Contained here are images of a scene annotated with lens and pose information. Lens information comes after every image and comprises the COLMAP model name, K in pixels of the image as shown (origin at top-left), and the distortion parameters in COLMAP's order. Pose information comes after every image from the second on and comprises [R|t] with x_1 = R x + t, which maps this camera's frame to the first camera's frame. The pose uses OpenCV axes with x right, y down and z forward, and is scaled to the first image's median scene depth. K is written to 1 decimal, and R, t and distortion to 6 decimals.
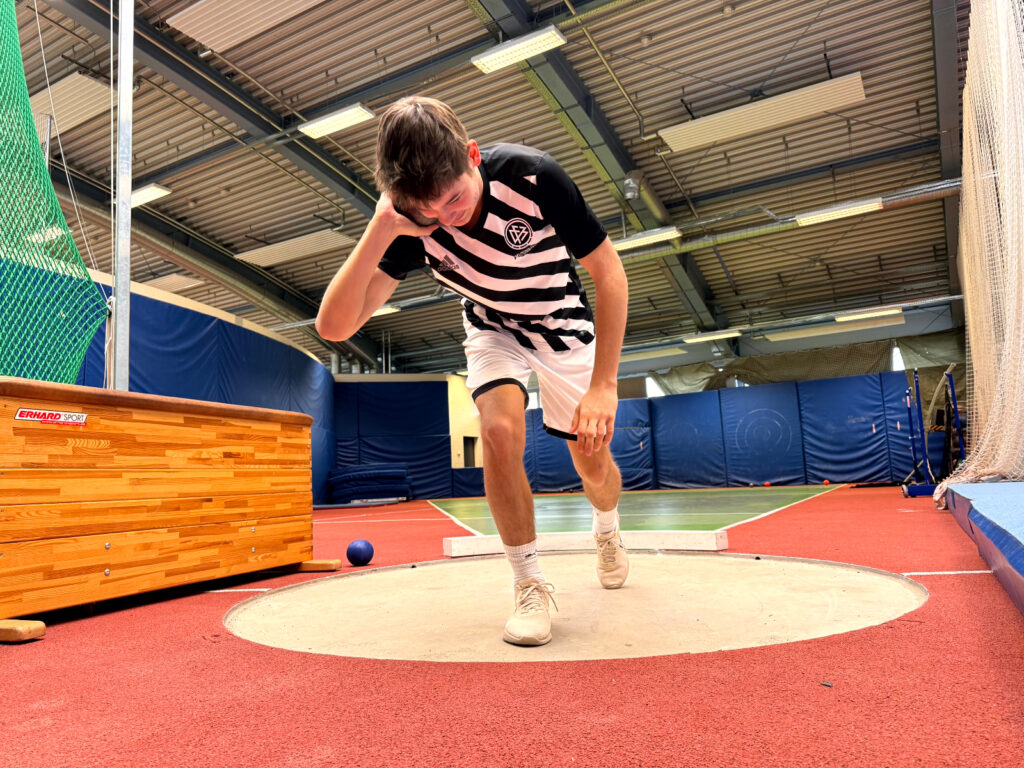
lens RADIAL K [[699.7, 0, 512.0], [0, 699.7, 384.0], [0, 0, 1]] dist [0.082844, -0.160706]
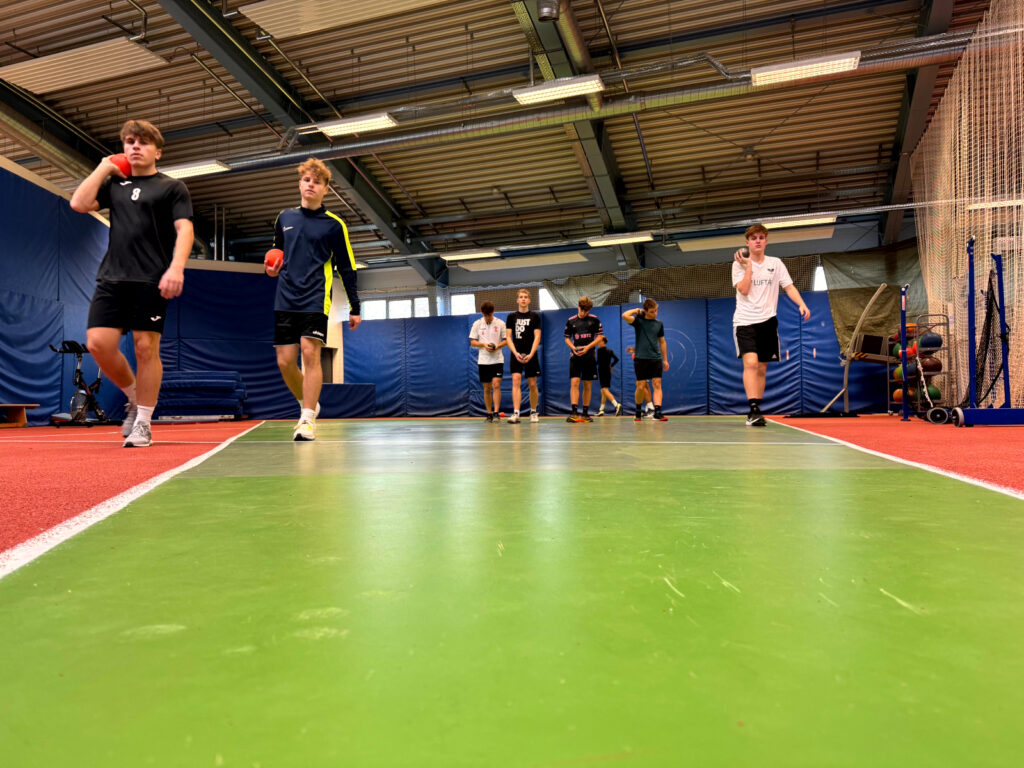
lens RADIAL K [[699.7, 0, 512.0], [0, 699.7, 384.0], [0, 0, 1]] dist [0.082844, -0.160706]
pose [[0.984000, 0.039903, 0.173644, 0.015920], [-0.057168, 0.993778, 0.095587, 0.033687], [-0.168750, -0.103985, 0.980159, 0.178452]]
